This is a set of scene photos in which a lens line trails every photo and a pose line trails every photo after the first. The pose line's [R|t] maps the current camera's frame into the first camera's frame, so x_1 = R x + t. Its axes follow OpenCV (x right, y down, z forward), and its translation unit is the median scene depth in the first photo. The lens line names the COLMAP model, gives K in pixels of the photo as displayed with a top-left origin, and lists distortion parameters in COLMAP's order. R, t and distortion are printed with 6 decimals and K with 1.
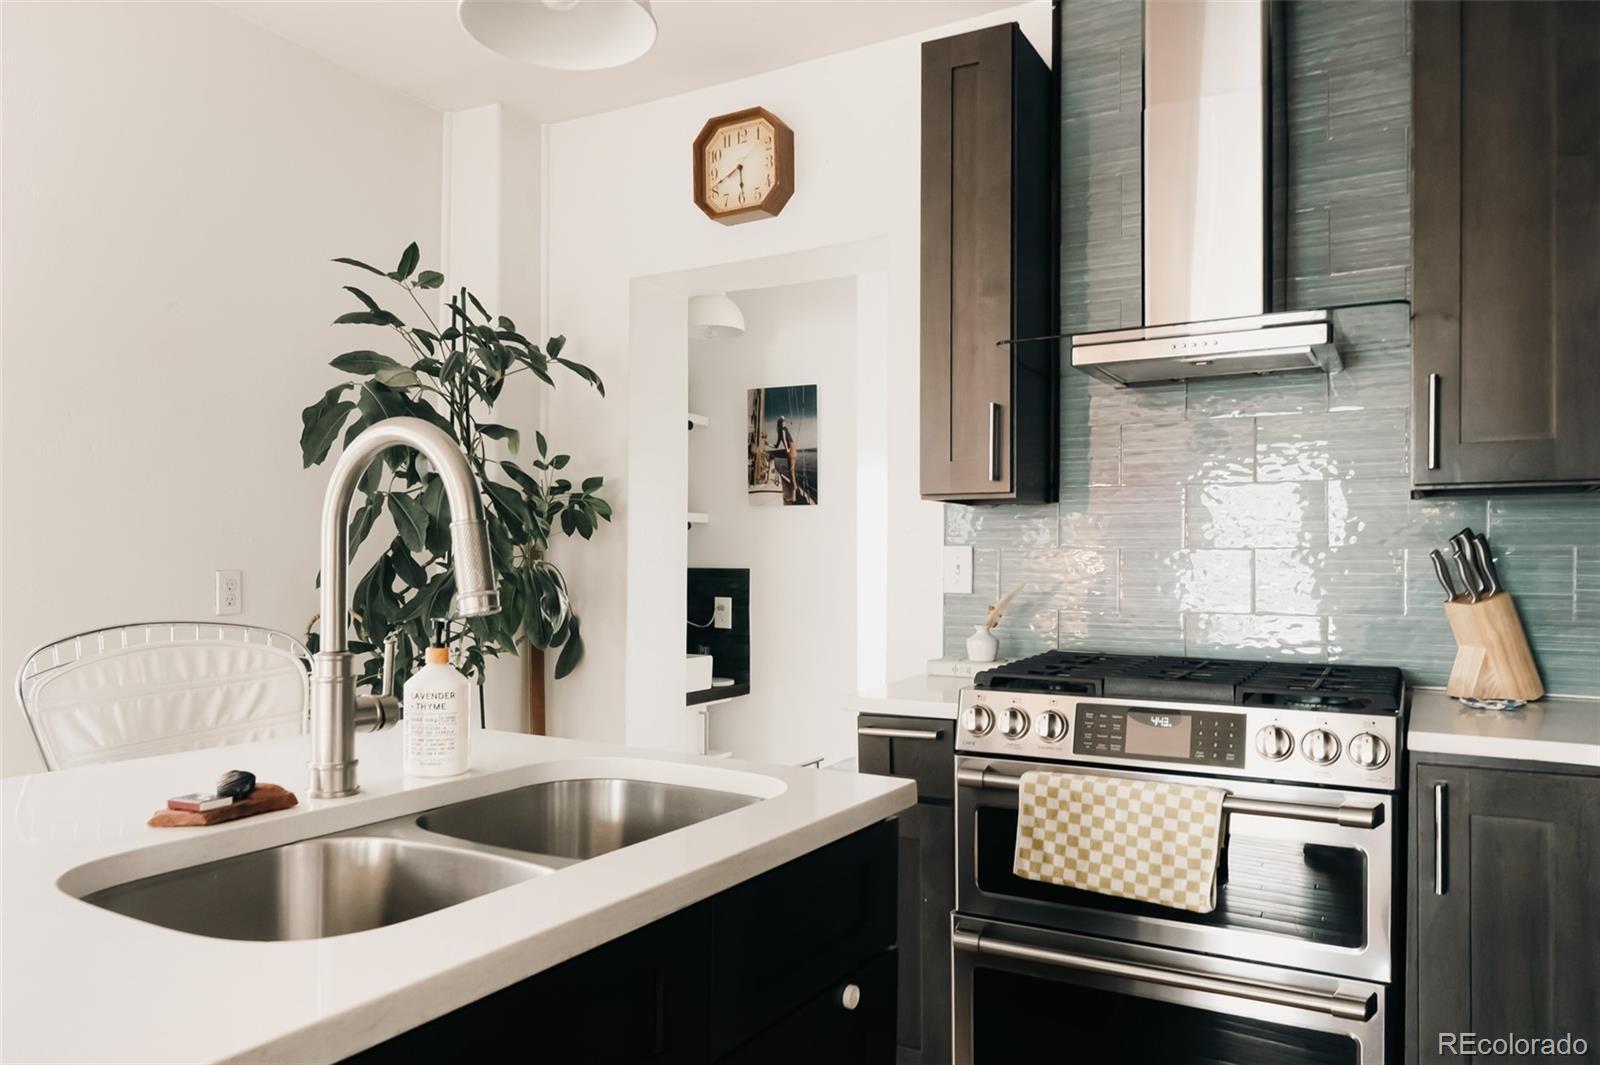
lens RADIAL K [[1103.6, 0, 784.1], [0, 1103.6, 551.5], [0, 0, 1]] dist [-0.012121, 0.003147]
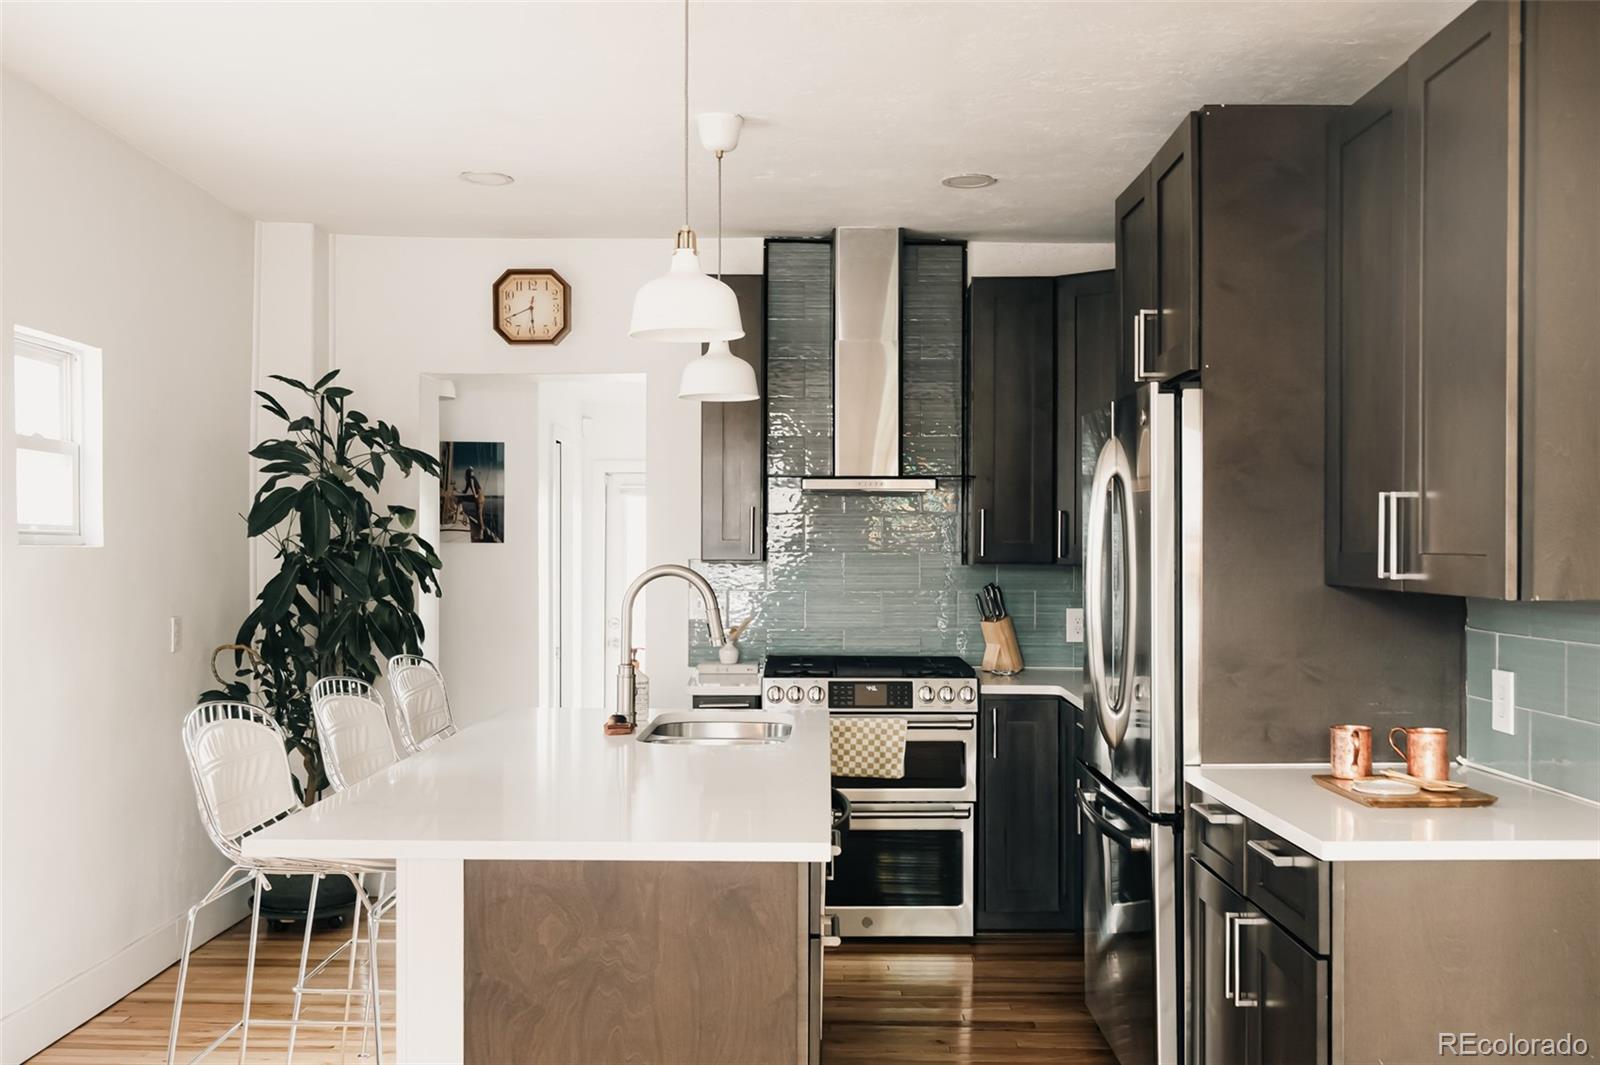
lens RADIAL K [[1462.3, 0, 800.9], [0, 1462.3, 539.4], [0, 0, 1]] dist [0.001009, 0.000000]
pose [[0.867289, -0.000617, 0.497805, -0.963816], [-0.003002, 0.999975, 0.006471, -0.114598], [-0.497796, -0.007107, 0.867265, -1.079832]]
